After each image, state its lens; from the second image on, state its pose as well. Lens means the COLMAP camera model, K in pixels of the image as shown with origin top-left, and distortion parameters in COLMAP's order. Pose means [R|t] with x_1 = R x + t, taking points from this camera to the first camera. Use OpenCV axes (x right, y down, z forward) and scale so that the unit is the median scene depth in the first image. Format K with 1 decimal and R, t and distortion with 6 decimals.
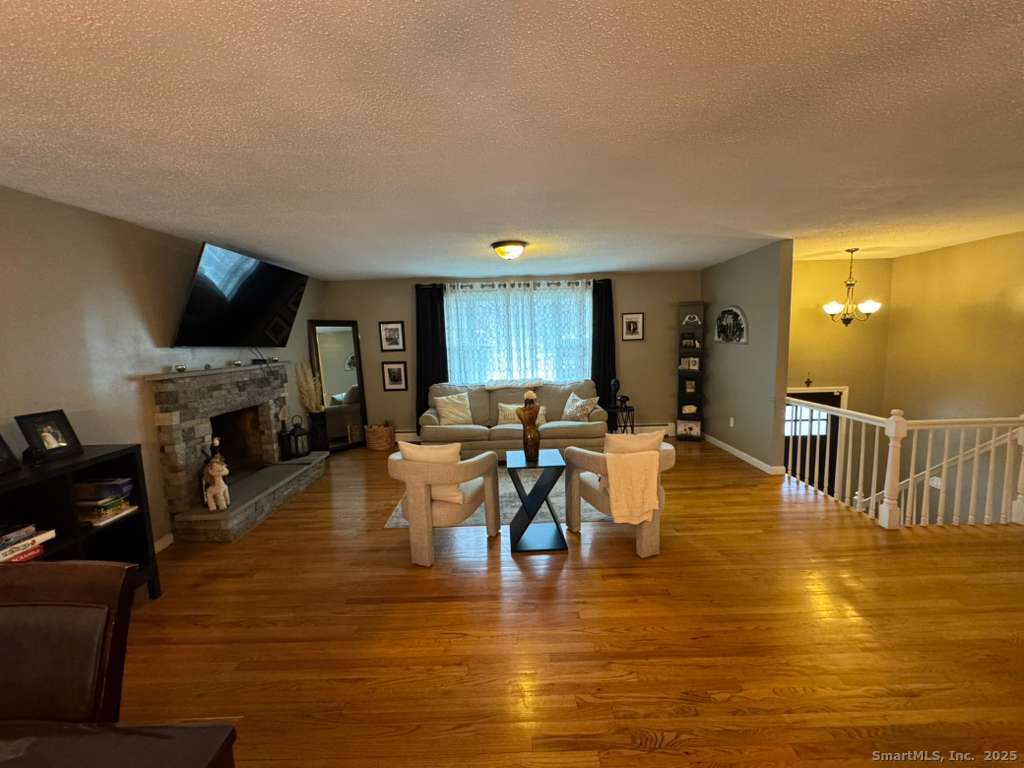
lens RADIAL K [[408.5, 0, 511.7], [0, 408.5, 381.5], [0, 0, 1]] dist [-0.001025, -0.000062]
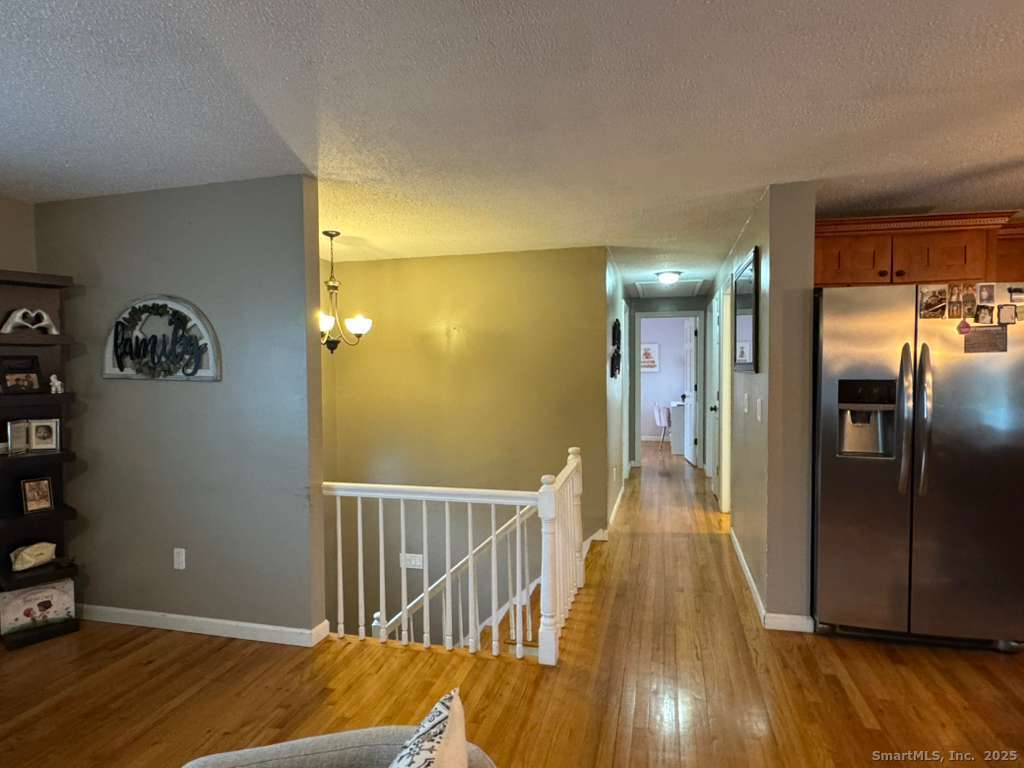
lens RADIAL K [[587.8, 0, 512.0], [0, 587.8, 384.0], [0, 0, 1]] dist [-0.003753, -0.000454]
pose [[0.247391, -0.003092, 0.968911, 0.018963], [0.107331, 0.993928, -0.024232, -0.037101], [-0.962953, 0.109989, 0.246220, 0.526375]]
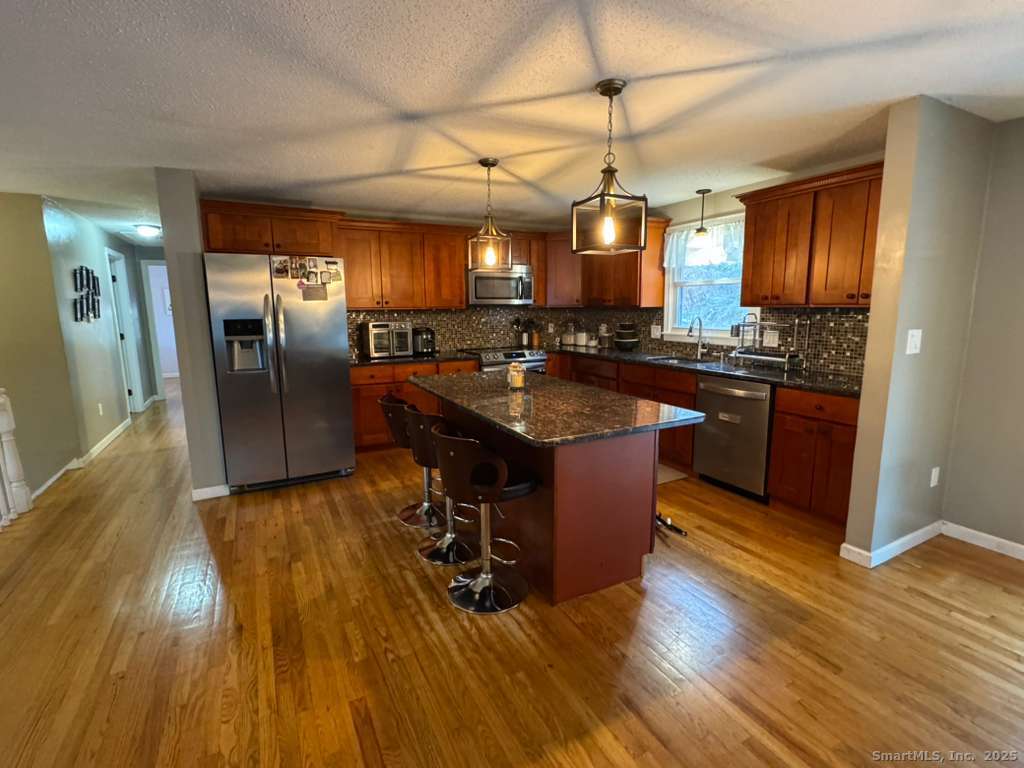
lens RADIAL K [[482.9, 0, 508.3], [0, 482.9, 383.0], [0, 0, 1]] dist [-0.000766, 0.000074]
pose [[-0.465910, -0.109019, 0.878091, -0.153224], [0.123080, 0.974748, 0.186325, -0.007951], [-0.876230, 0.194886, -0.440727, 0.298591]]
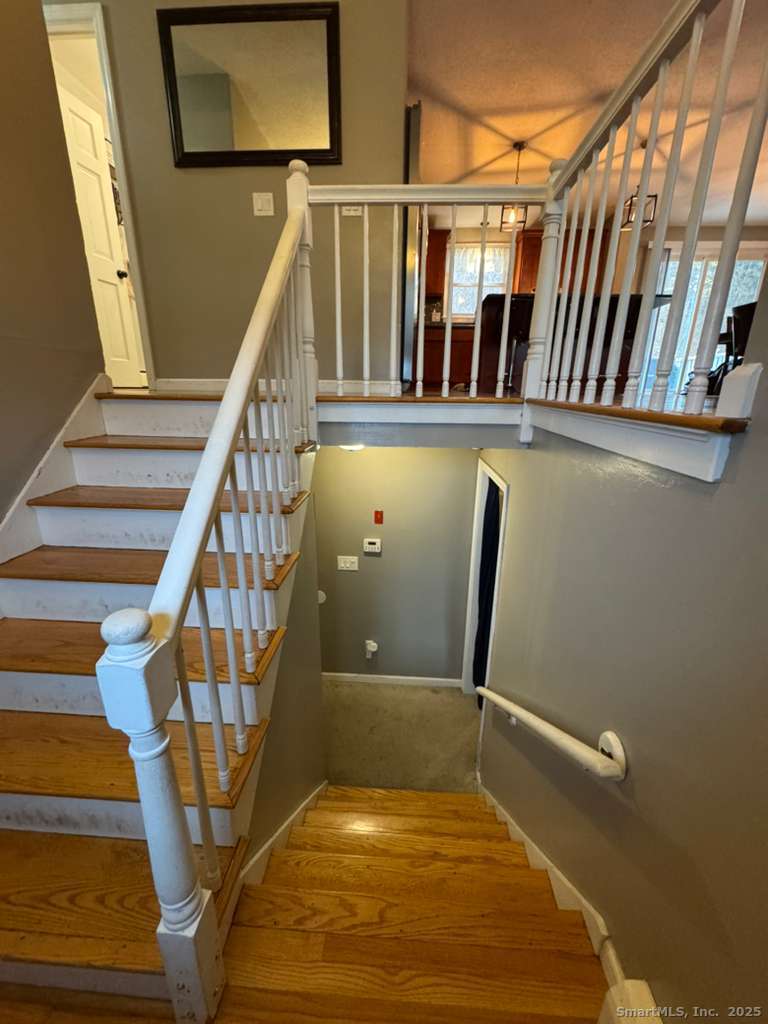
lens RADIAL K [[408.5, 0, 384.0], [0, 408.5, 512.0], [0, 0, 1]] dist [-0.001025, -0.000062]
pose [[-0.997697, -0.005643, 0.067596, 0.738068], [0.022092, 0.915164, 0.402475, 0.168587], [-0.064133, 0.403042, -0.912932, 1.094113]]
